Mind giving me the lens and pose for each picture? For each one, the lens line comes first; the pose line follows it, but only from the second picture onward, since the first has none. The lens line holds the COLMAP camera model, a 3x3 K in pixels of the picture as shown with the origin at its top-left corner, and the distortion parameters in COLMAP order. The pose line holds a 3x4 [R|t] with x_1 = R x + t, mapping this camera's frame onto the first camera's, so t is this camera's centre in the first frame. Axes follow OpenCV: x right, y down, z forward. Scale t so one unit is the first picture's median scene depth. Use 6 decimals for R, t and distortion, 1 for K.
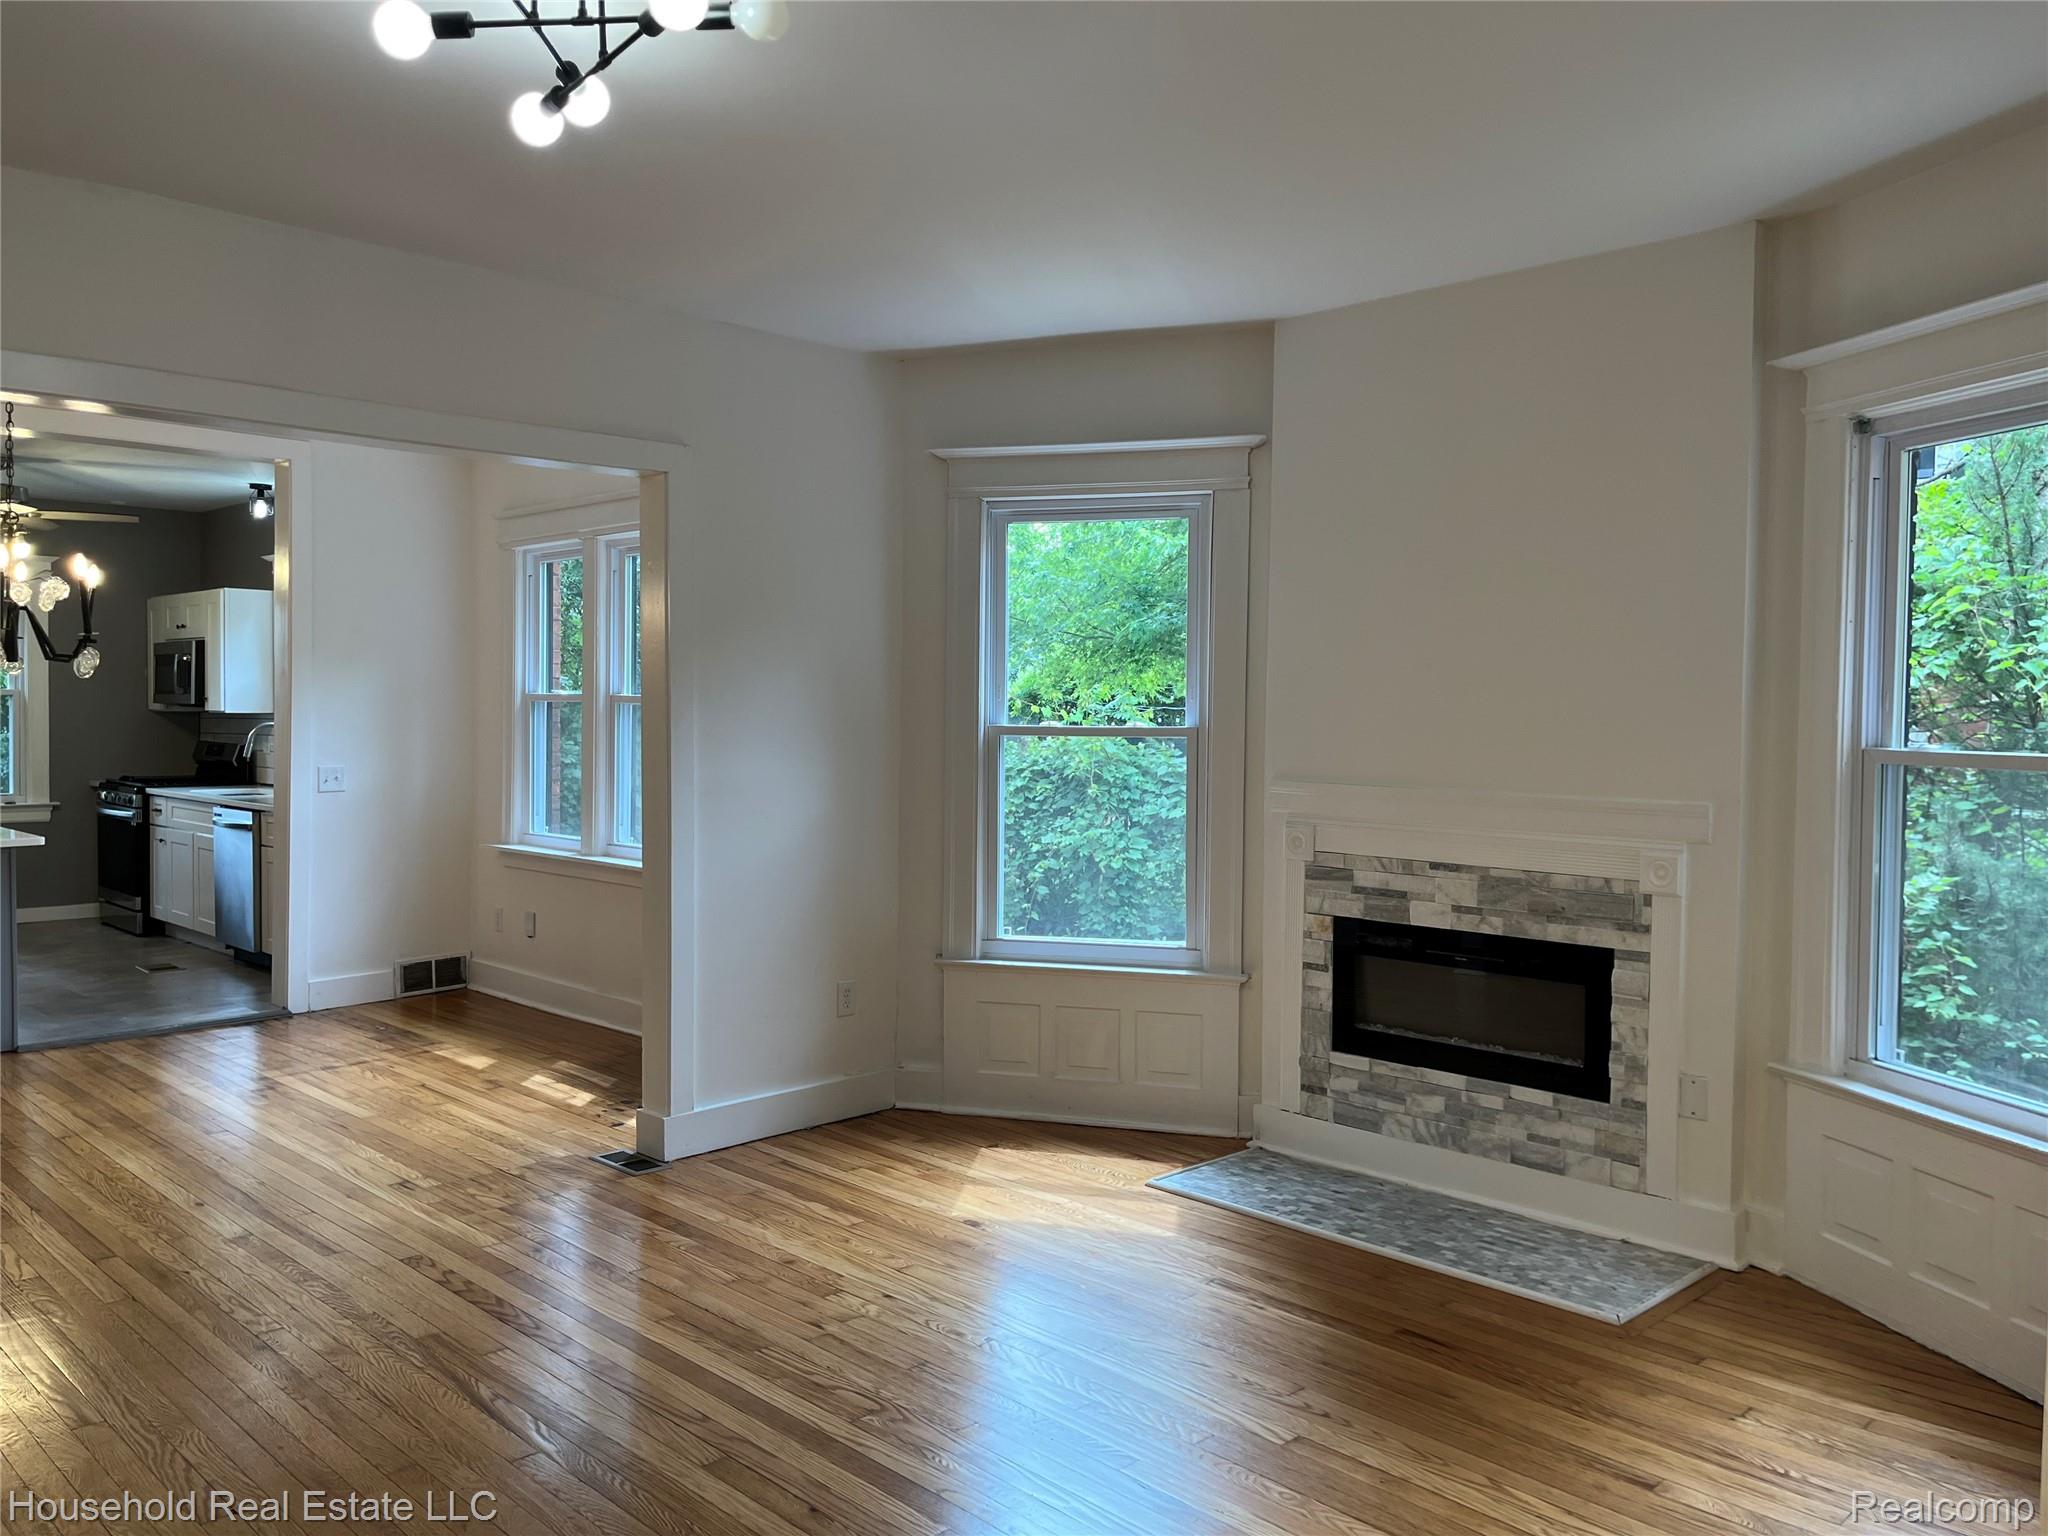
lens RADIAL K [[1600.4, 0, 1026.7], [0, 1600.4, 750.6], [0, 0, 1]] dist [0.054296, -0.066492]
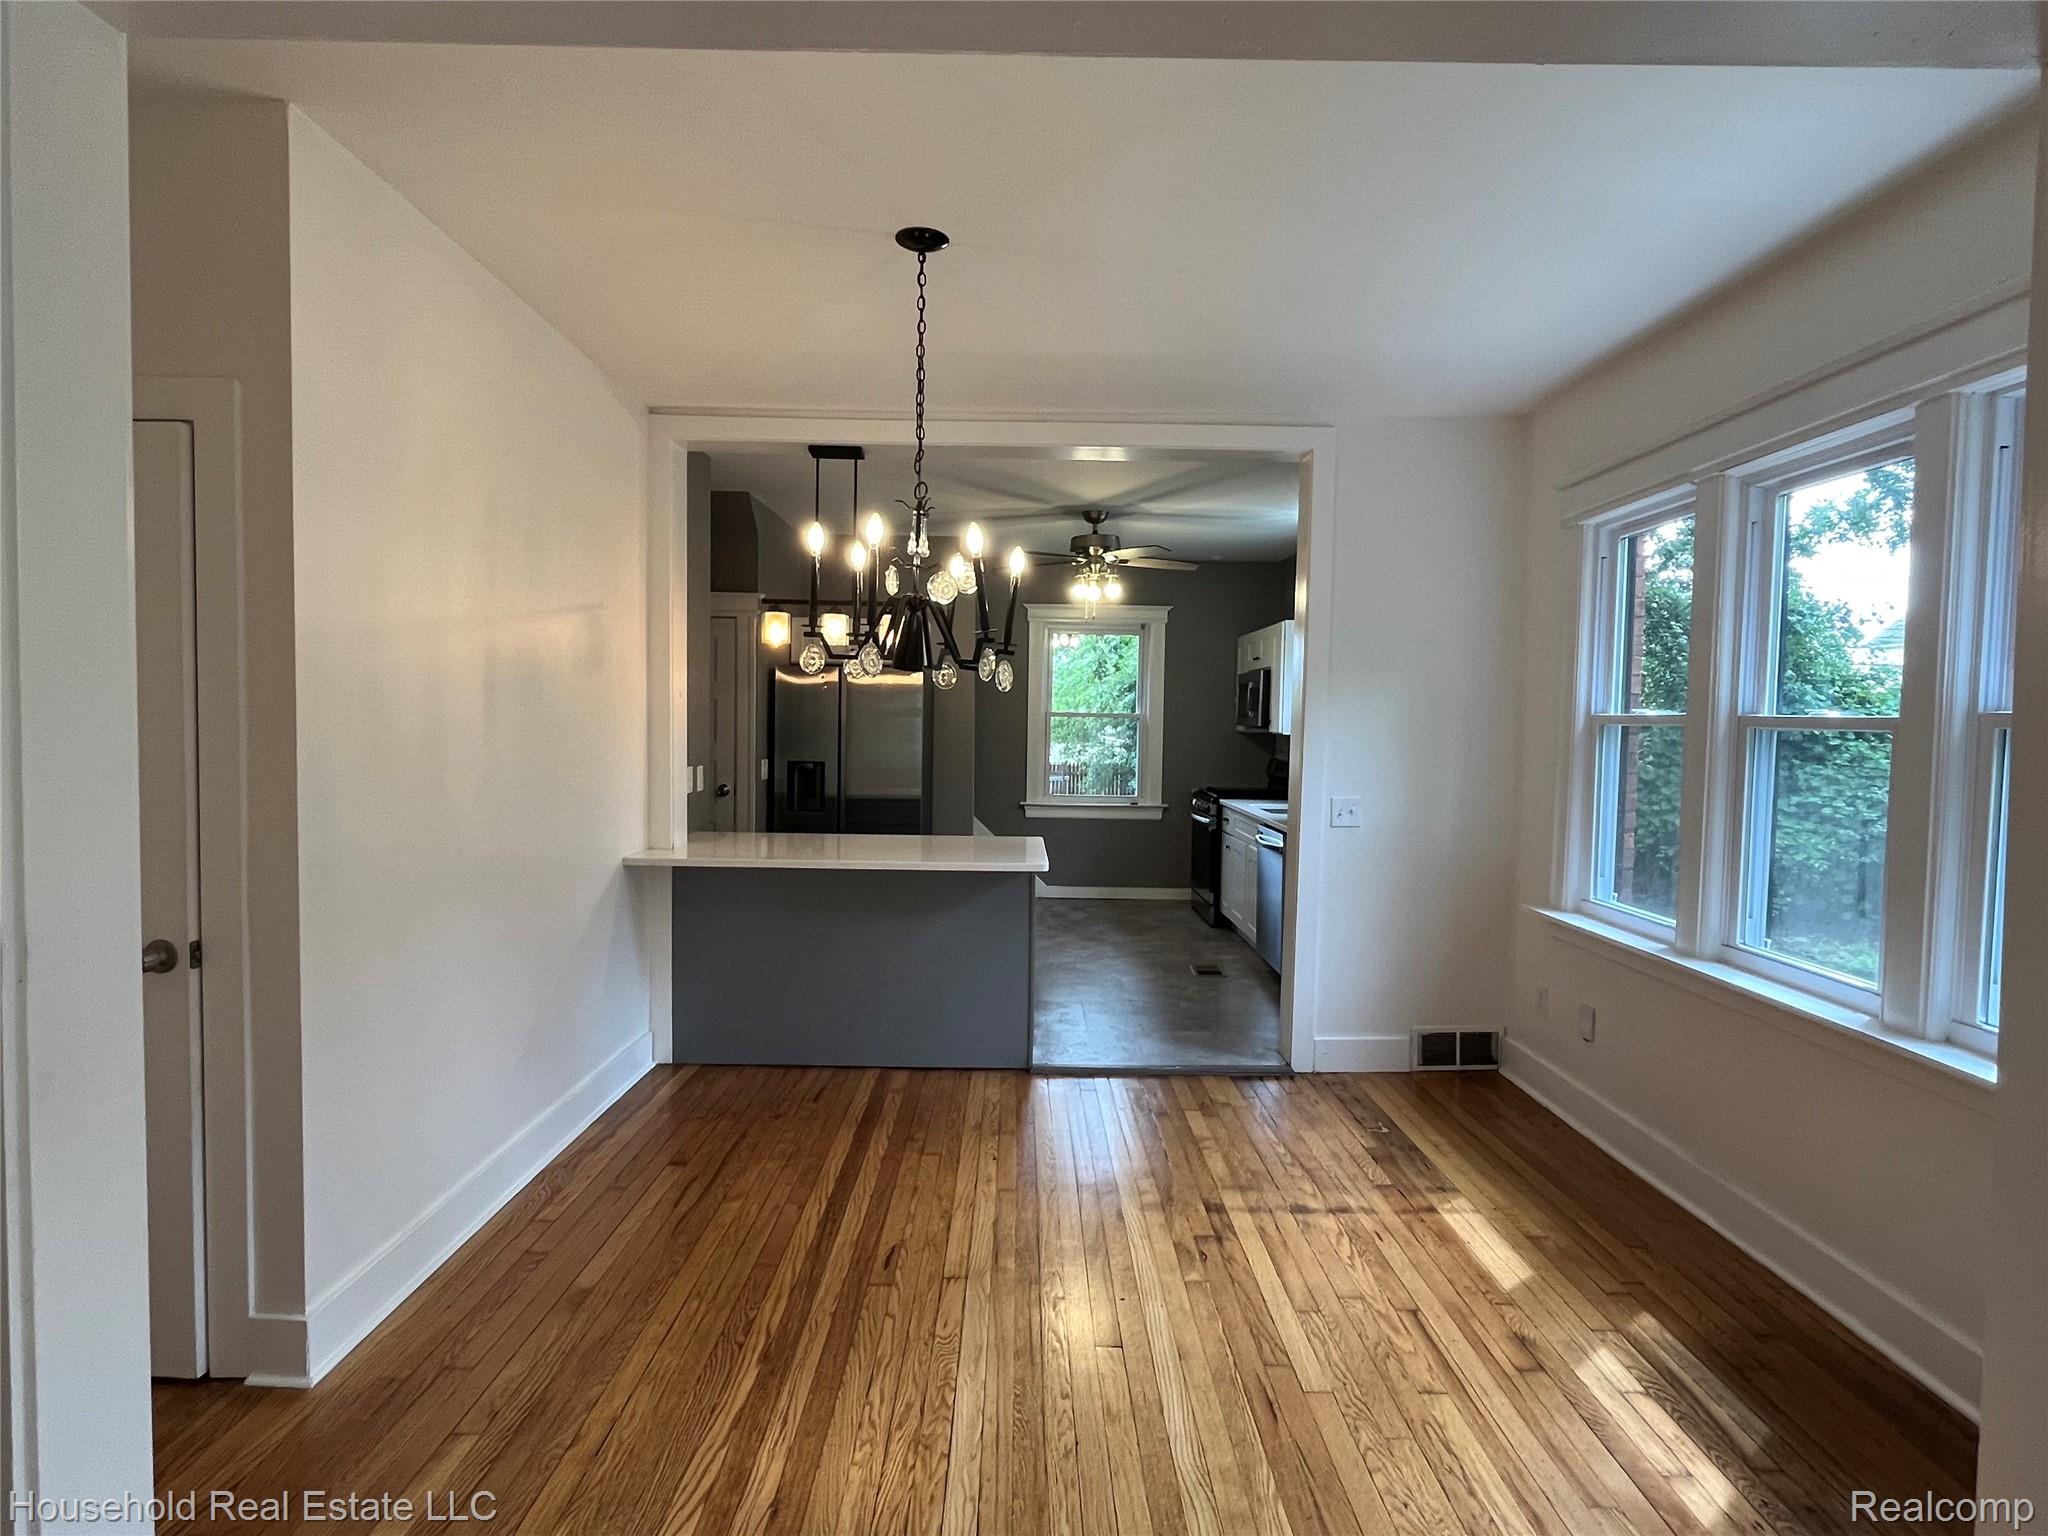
lens RADIAL K [[1049.0, 0, 1010.5], [0, 1049.0, 763.4], [0, 0, 1]] dist [-0.005450, -0.002014]
pose [[0.707831, 0.031936, -0.705660, -0.148388], [-0.028643, 0.999454, 0.016500, -0.012184], [0.705801, 0.008533, 0.708359, 0.435029]]
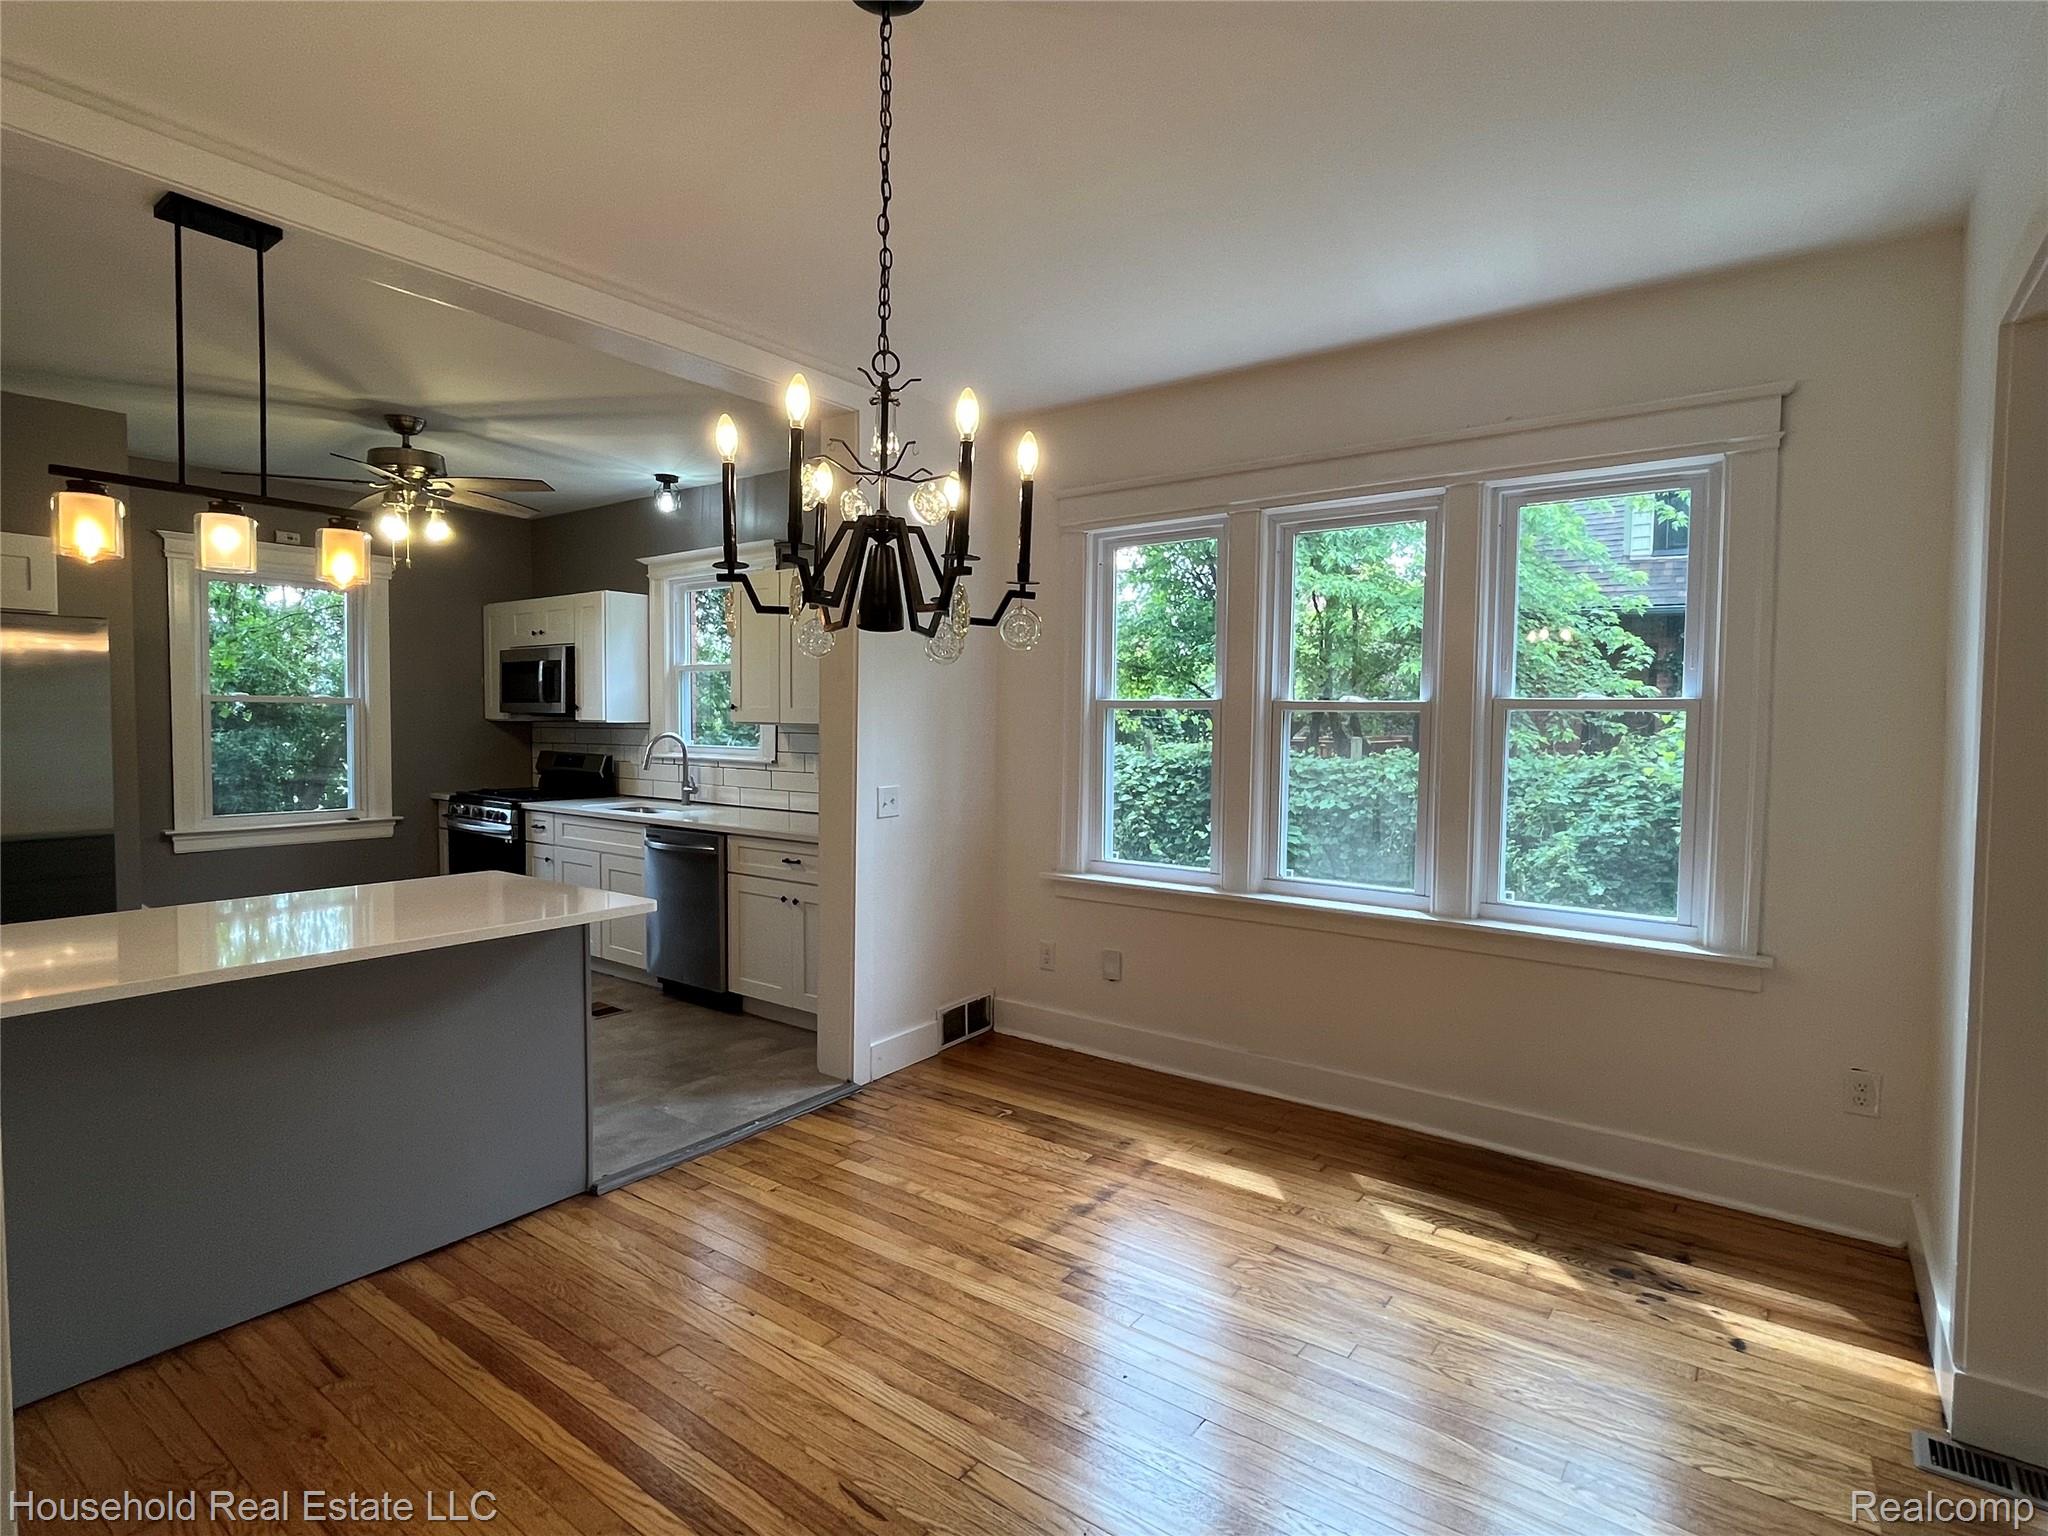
lens RADIAL K [[1049.0, 0, 1018.2], [0, 1049.0, 764.2], [0, 0, 1]] dist [-0.005450, -0.002014]
pose [[0.989090, -0.006598, 0.147165, -0.412578], [0.004031, 0.999835, 0.017732, -0.010366], [-0.147257, -0.016945, 0.988953, 0.421445]]
